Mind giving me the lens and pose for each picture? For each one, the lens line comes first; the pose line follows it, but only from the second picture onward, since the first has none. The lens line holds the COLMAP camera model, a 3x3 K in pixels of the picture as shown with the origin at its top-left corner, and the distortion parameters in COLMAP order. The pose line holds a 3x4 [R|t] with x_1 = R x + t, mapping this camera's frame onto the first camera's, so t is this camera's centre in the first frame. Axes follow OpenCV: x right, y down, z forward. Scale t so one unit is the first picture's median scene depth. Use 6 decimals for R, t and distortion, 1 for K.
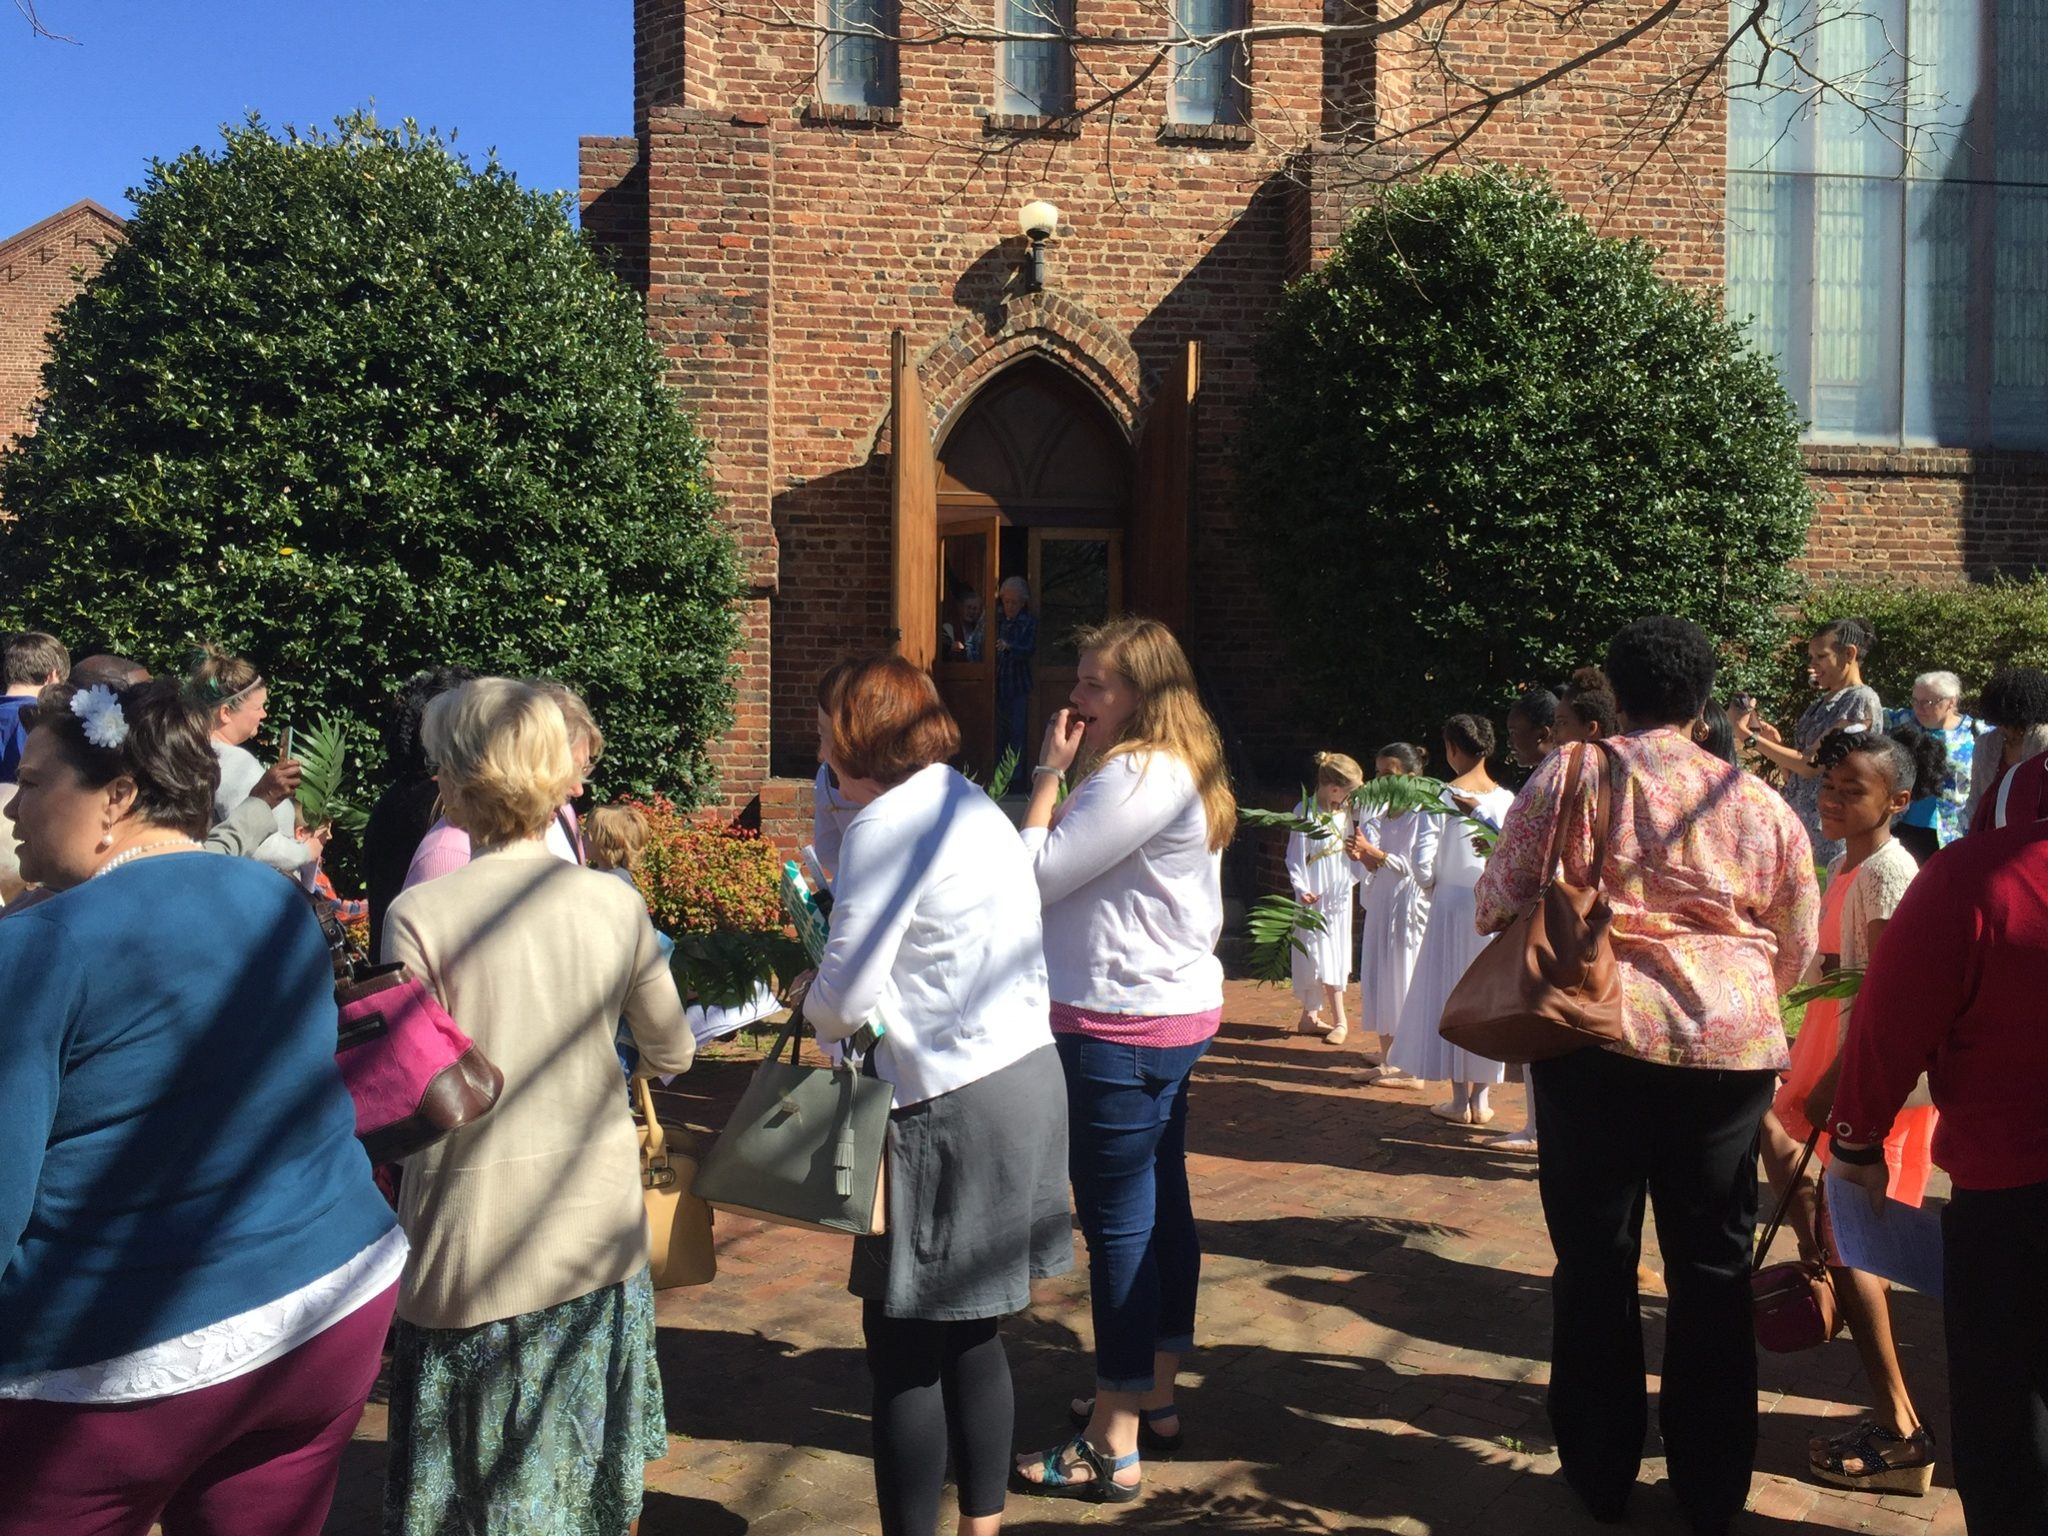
lens RADIAL K [[1752.9, 0, 1024.0], [0, 1752.9, 768.0], [0, 0, 1]] dist [0.074745, -0.076071]
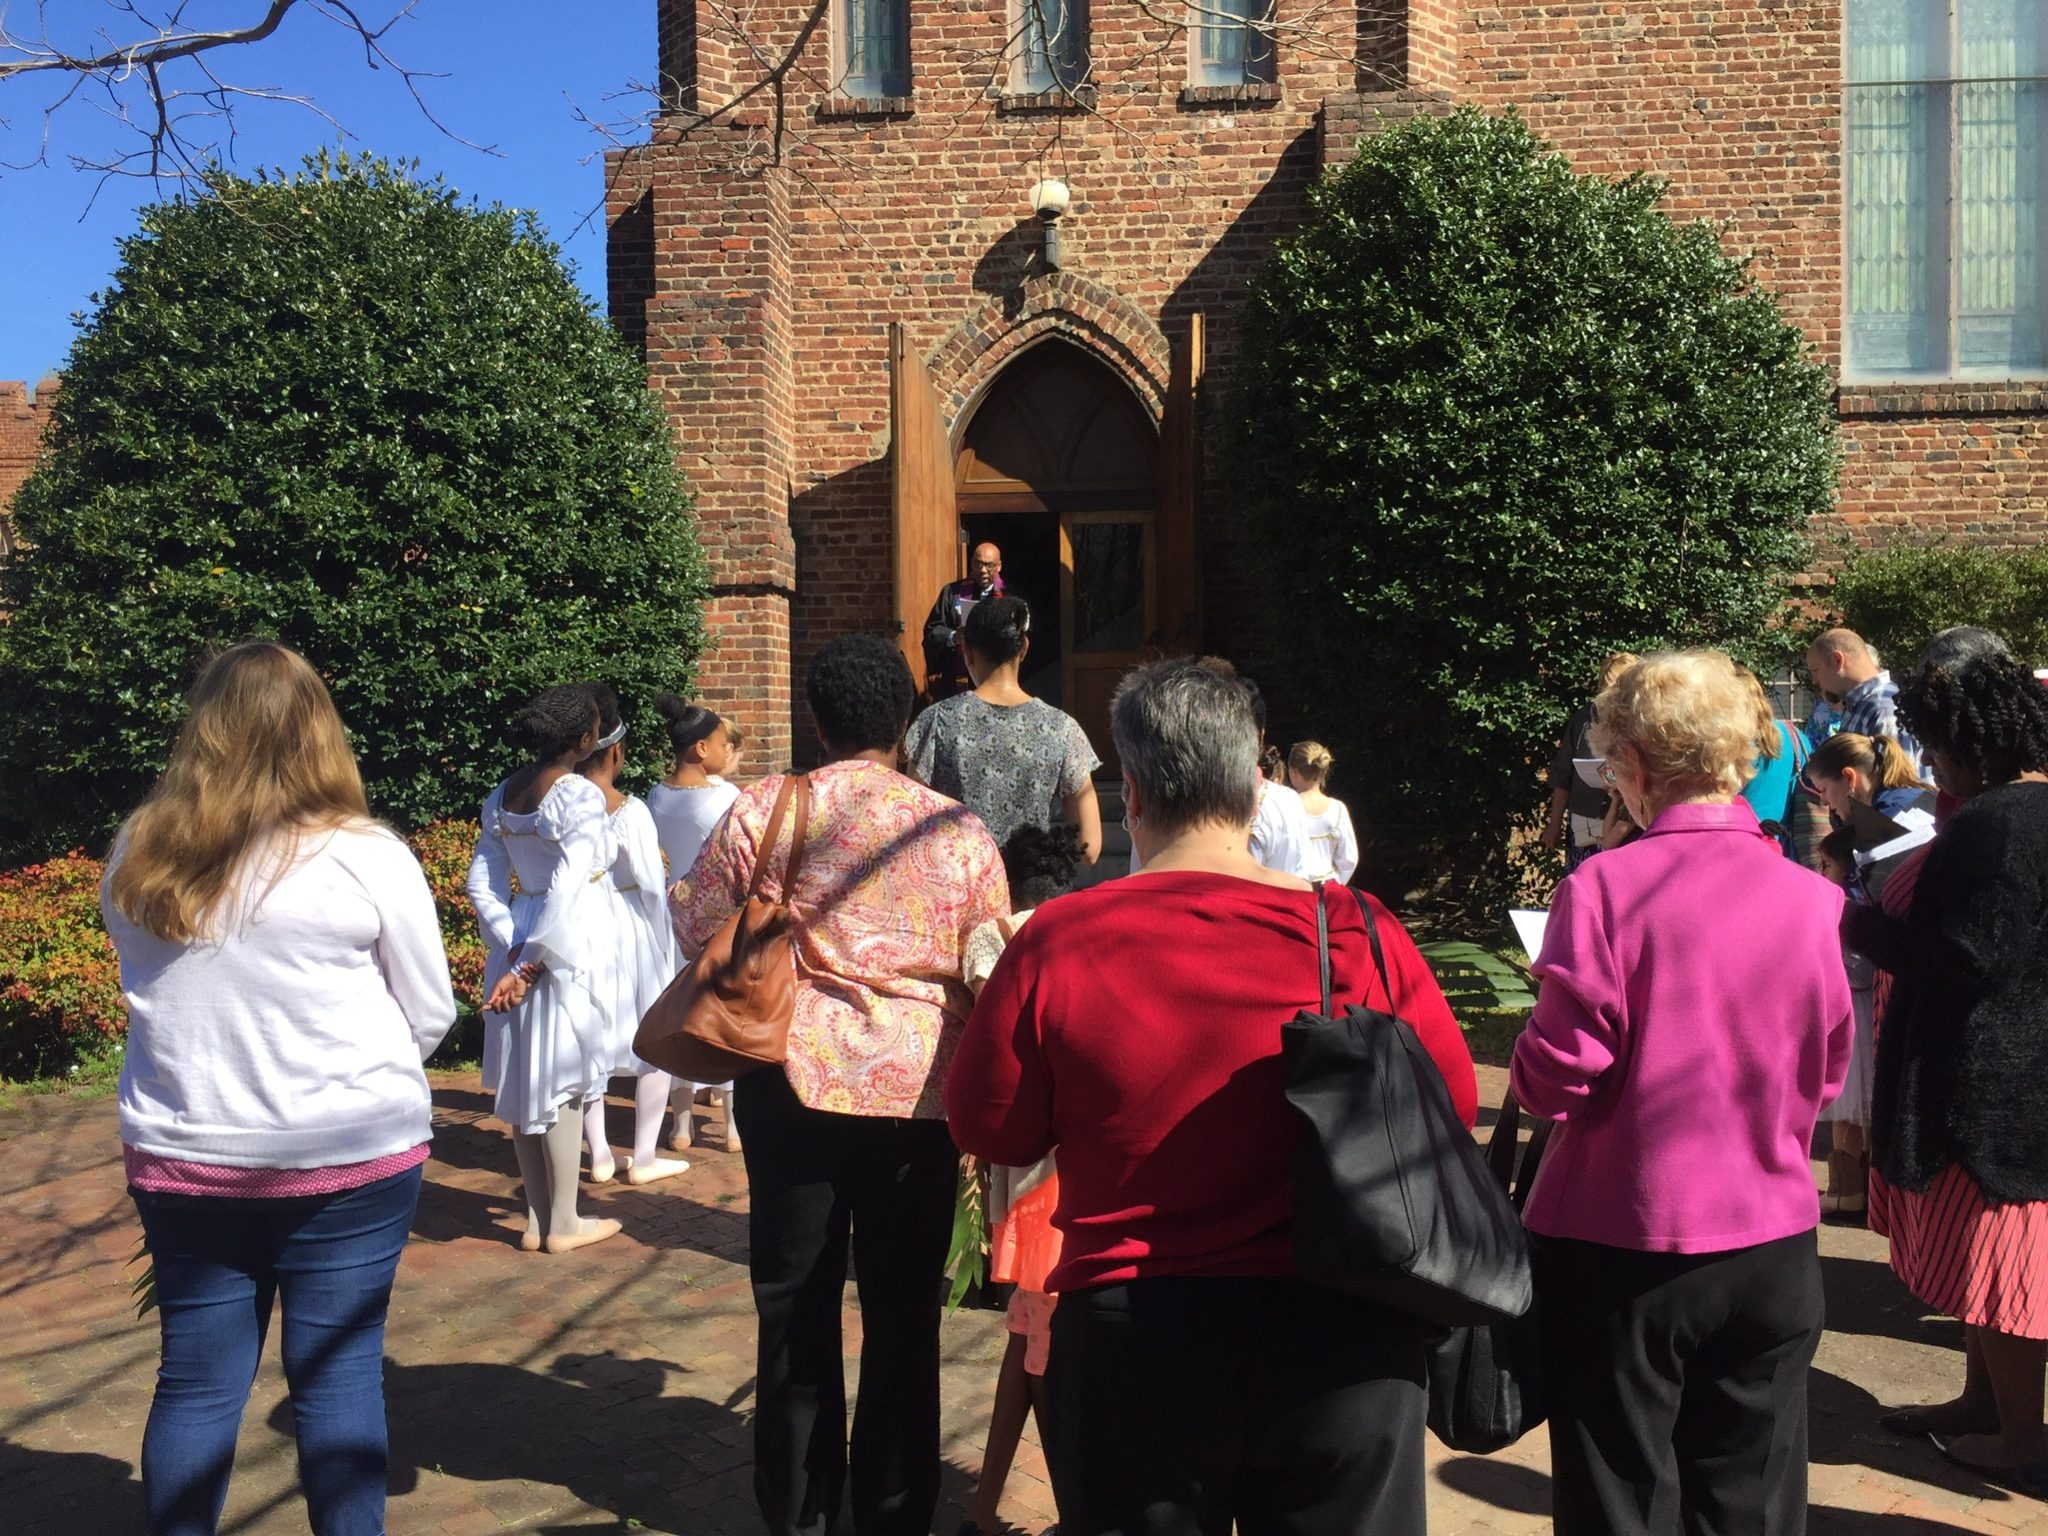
lens RADIAL K [[1740.1, 0, 1024.0], [0, 1740.1, 768.0], [0, 0, 1]] dist [0.071312, -0.085919]
pose [[0.980516, -0.011225, -0.196119, 0.181145], [0.014064, 0.999815, 0.013087, -0.007276], [0.195936, -0.015590, 0.980493, 0.037529]]
